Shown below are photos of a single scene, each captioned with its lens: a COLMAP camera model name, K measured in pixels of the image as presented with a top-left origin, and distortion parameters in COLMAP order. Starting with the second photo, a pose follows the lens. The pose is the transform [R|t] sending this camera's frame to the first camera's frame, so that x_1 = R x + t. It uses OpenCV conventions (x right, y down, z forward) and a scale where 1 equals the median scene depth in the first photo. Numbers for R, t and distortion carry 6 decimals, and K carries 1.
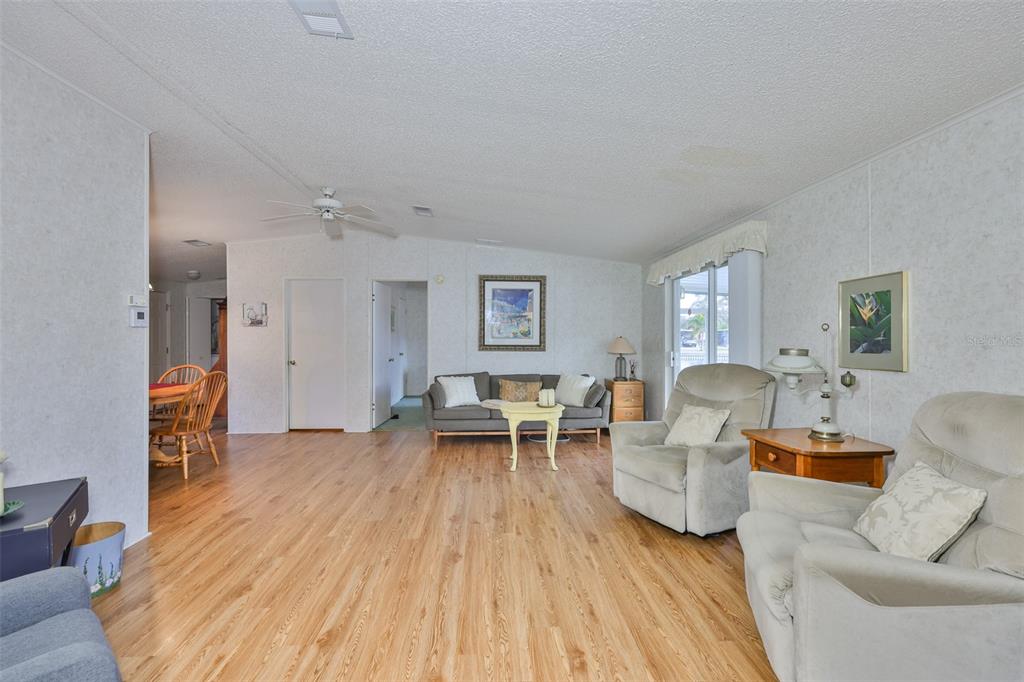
lens RADIAL K [[433.0, 0, 512.5], [0, 433.0, 339.3], [0, 0, 1]] dist [0.000688, 0.000099]
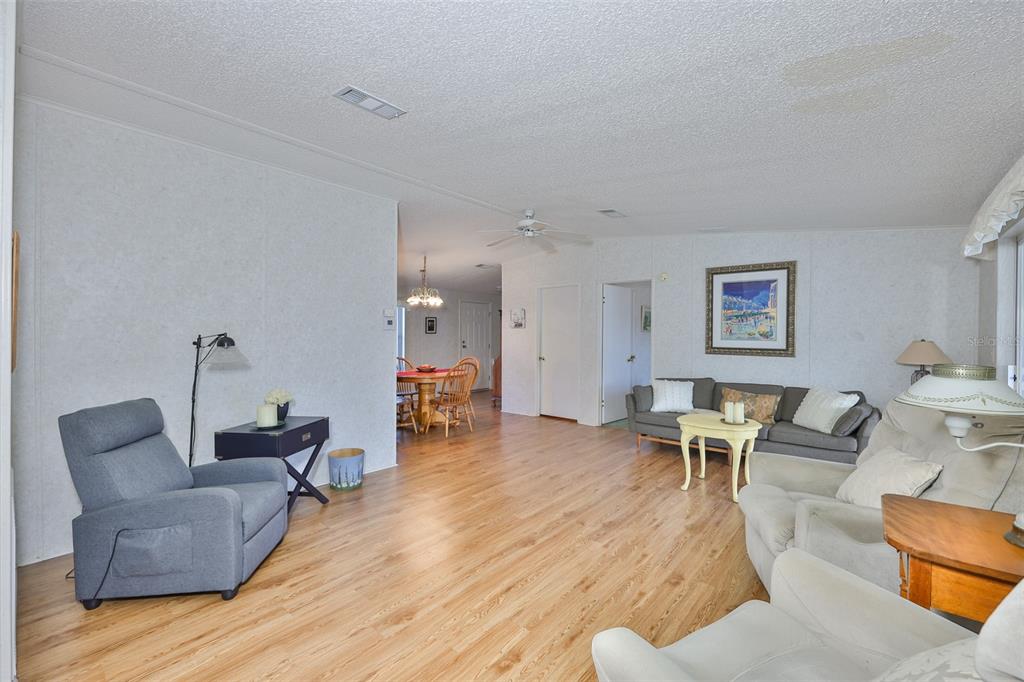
lens RADIAL K [[433.0, 0, 514.3], [0, 433.0, 341.9], [0, 0, 1]] dist [0.000688, 0.000099]
pose [[0.727471, 0.014971, -0.685975, 0.394889], [-0.010756, 0.999888, 0.010416, -0.004778], [0.686054, -0.000199, 0.727550, 0.133083]]
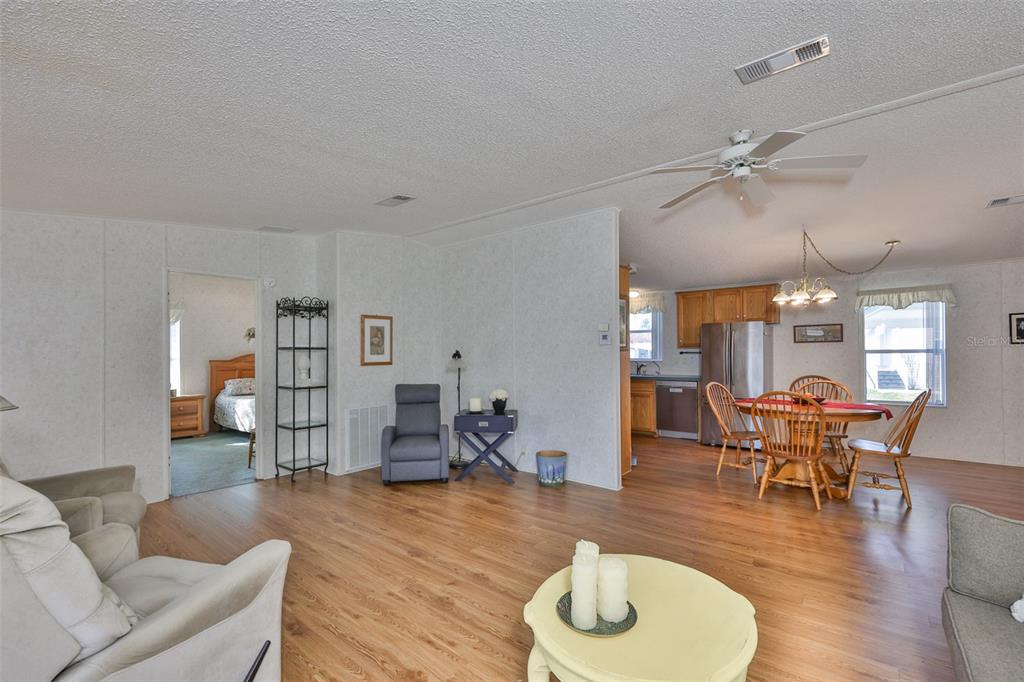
lens RADIAL K [[446.8, 0, 506.9], [0, 446.8, 353.0], [0, 0, 1]] dist [-0.000925, -0.000488]
pose [[-0.677630, 0.010966, -0.735321, 0.372921], [0.003627, 0.999926, 0.011570, -0.014288], [0.735394, 0.005173, -0.677620, 1.338812]]
